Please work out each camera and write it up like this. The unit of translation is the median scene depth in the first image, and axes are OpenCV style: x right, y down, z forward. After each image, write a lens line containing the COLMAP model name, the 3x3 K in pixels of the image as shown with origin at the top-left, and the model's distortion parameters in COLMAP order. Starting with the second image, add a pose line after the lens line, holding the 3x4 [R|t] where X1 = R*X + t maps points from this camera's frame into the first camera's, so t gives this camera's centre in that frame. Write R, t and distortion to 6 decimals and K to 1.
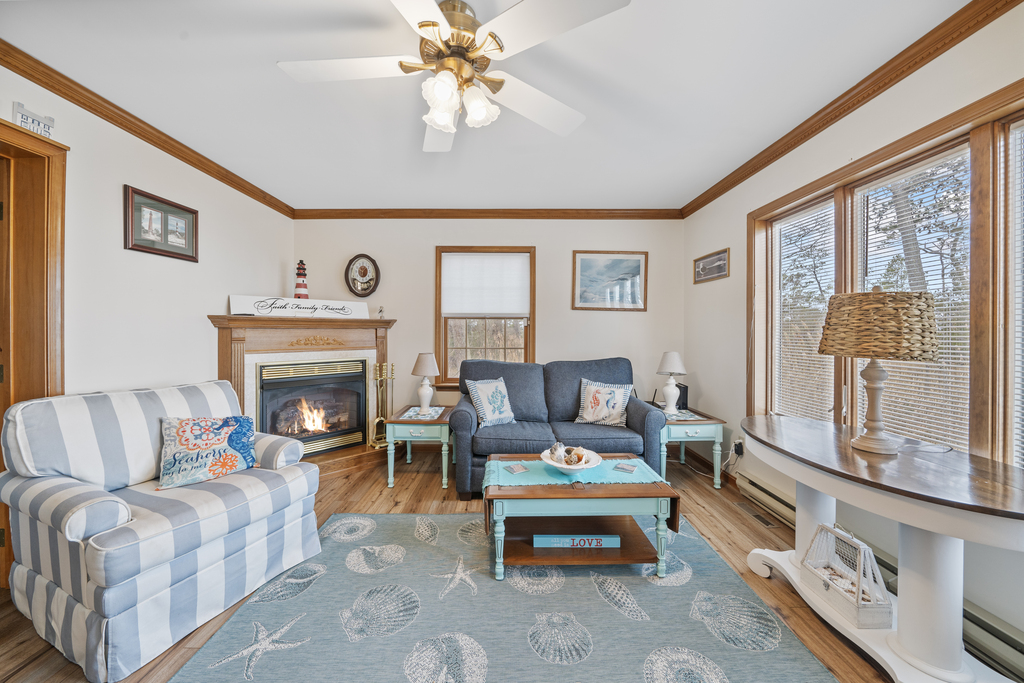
lens RADIAL K [[359.0, 0, 510.1], [0, 359.0, 335.8], [0, 0, 1]] dist [-0.000868, 0.000009]
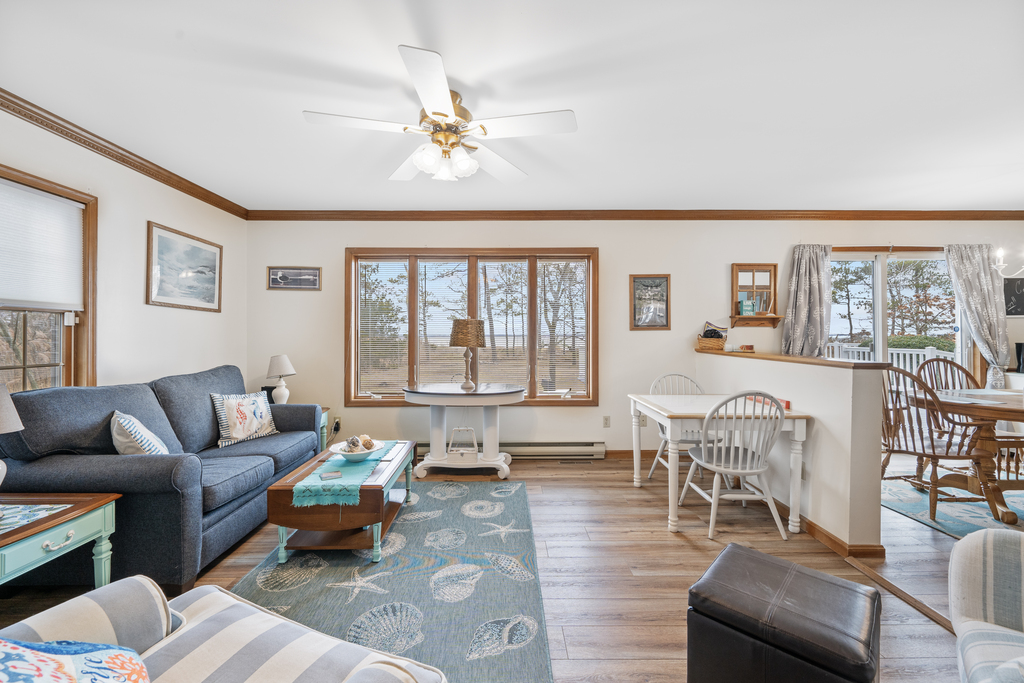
lens RADIAL K [[416.4, 0, 506.8], [0, 416.4, 334.1], [0, 0, 1]] dist [0.002433, 0.000153]
pose [[-0.006558, 0.003319, 0.999973, -0.685214], [0.009592, 0.999949, -0.003256, -0.005358], [-0.999932, 0.009570, -0.006590, 0.315869]]
